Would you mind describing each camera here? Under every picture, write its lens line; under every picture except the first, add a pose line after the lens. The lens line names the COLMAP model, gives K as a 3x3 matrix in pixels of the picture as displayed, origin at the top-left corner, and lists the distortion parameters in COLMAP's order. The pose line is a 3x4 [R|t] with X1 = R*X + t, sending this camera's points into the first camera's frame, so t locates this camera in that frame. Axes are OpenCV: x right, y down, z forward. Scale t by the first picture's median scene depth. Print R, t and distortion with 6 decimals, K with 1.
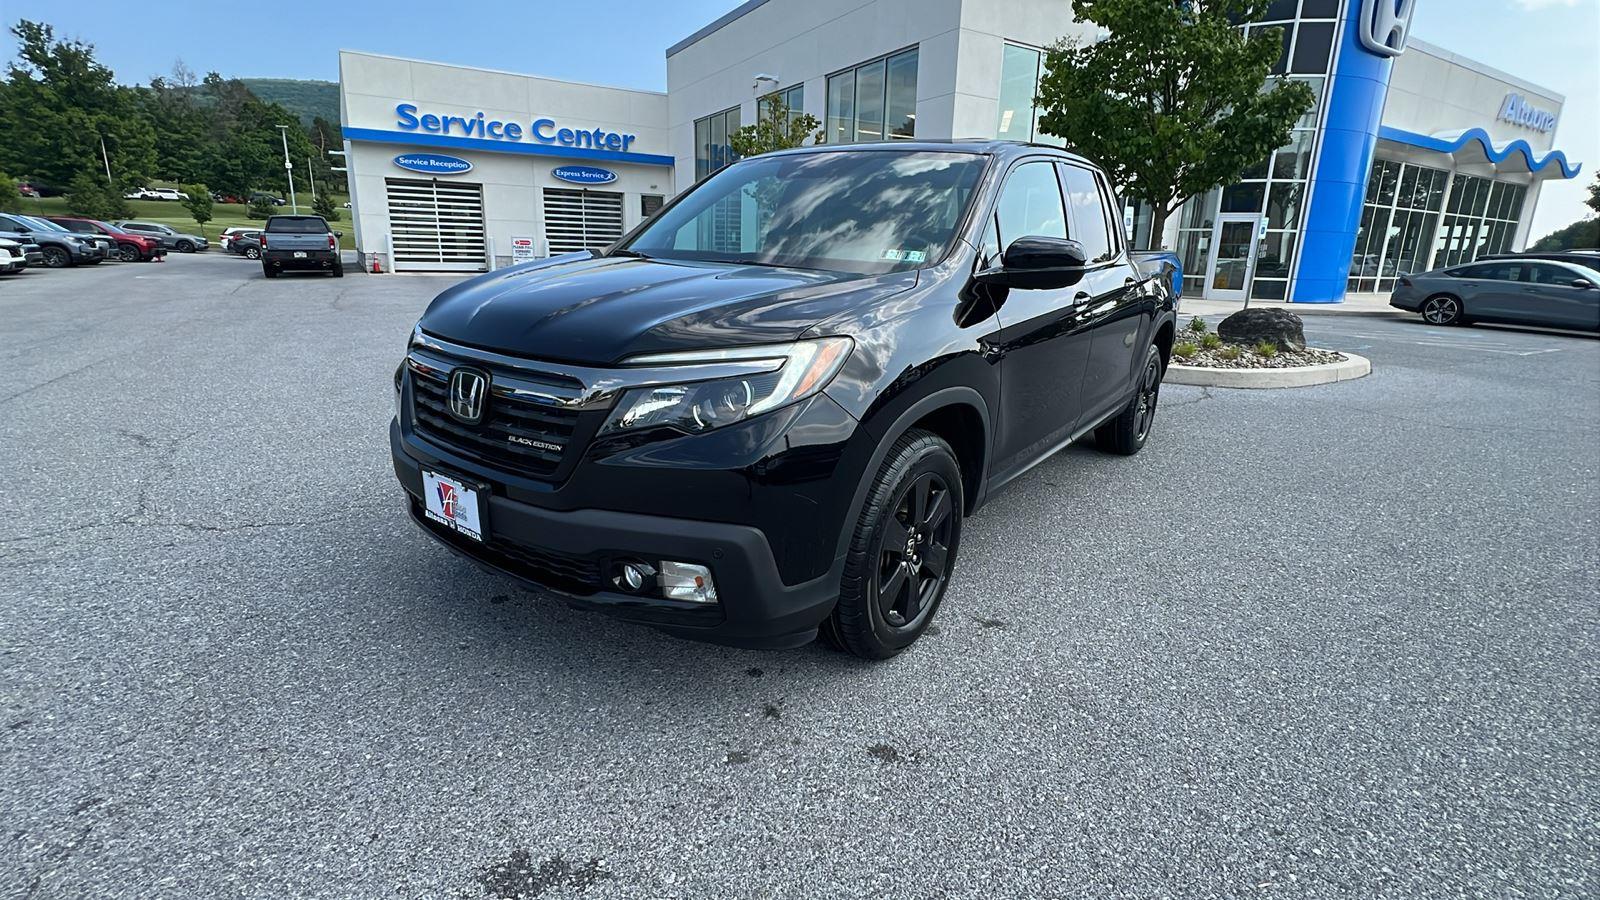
lens RADIAL K [[743.3, 0, 798.1], [0, 743.3, 445.1], [0, 0, 1]] dist [-0.004015, 0.001144]
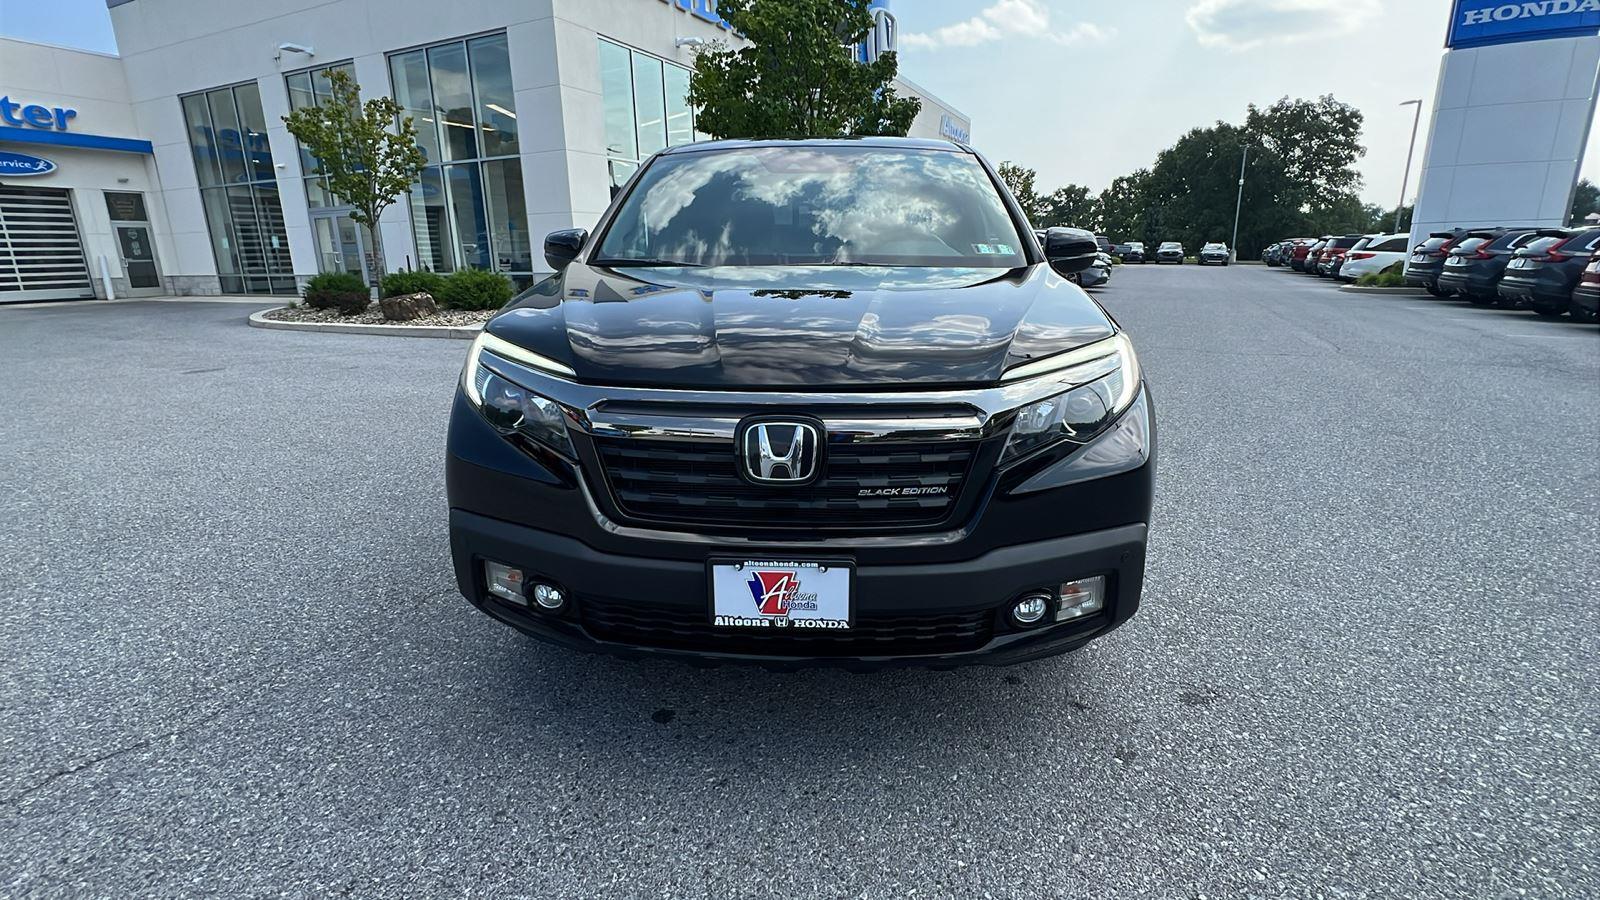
lens RADIAL K [[743.3, 0, 798.1], [0, 743.3, 445.1], [0, 0, 1]] dist [-0.004015, 0.001144]
pose [[0.831879, -0.179642, 0.525077, -0.079309], [0.177362, 0.982598, 0.055177, -0.010796], [-0.525852, 0.047228, 0.849264, 0.032009]]
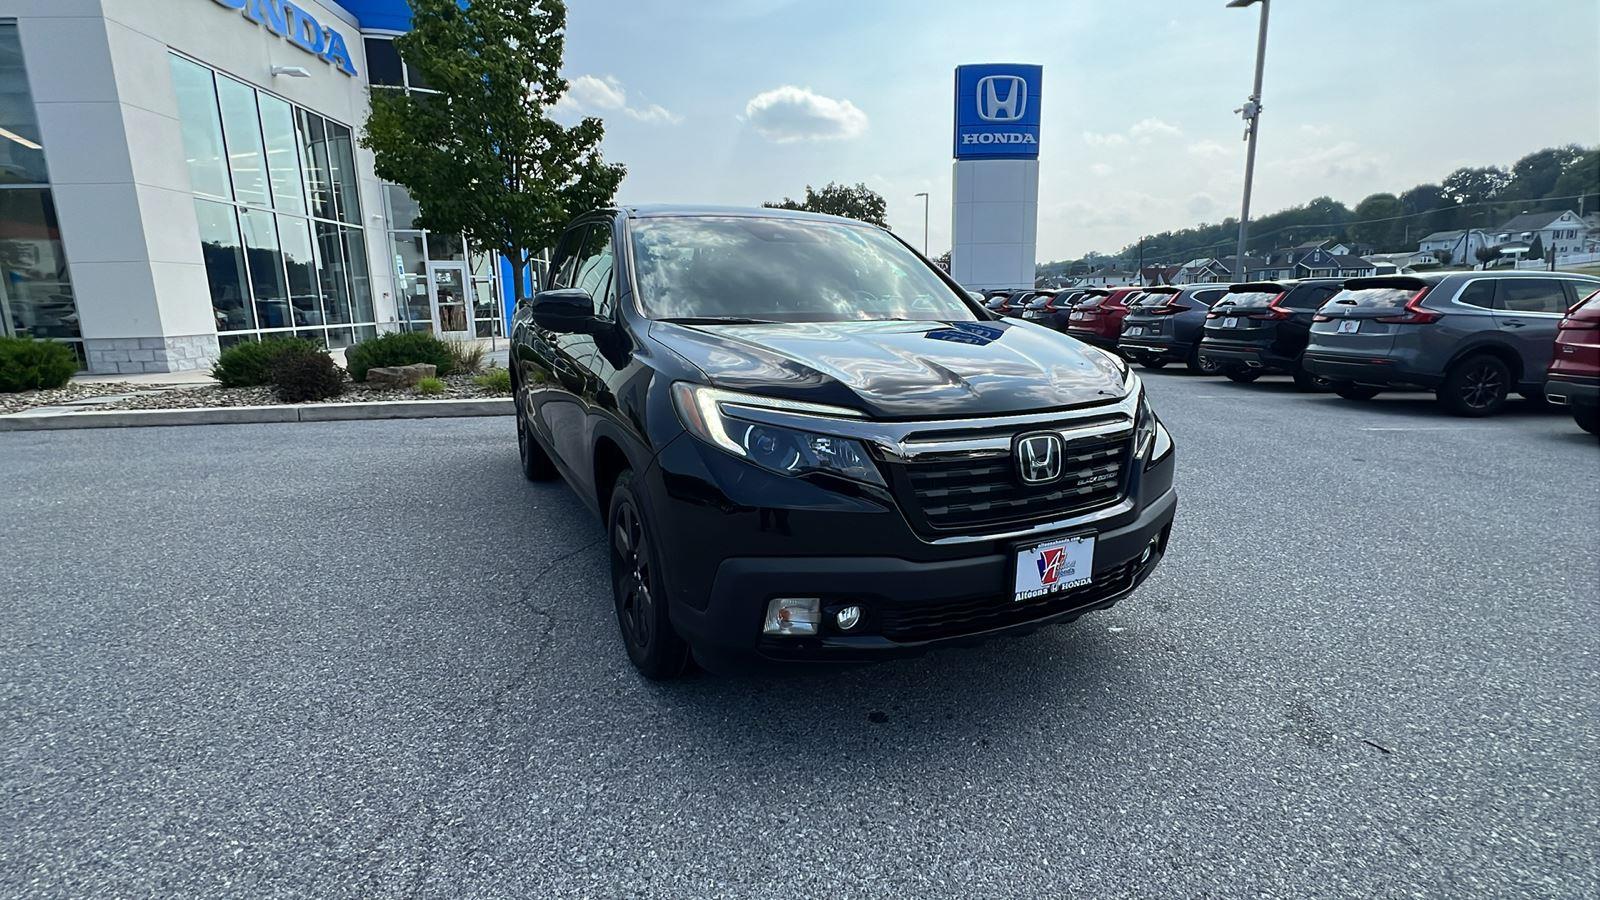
lens RADIAL K [[743.3, 0, 798.1], [0, 743.3, 445.1], [0, 0, 1]] dist [-0.004015, 0.001144]
pose [[0.443092, -0.206541, 0.872359, -0.140277], [0.255554, 0.961823, 0.097920, -0.025587], [-0.859280, 0.179547, 0.478958, 0.075615]]
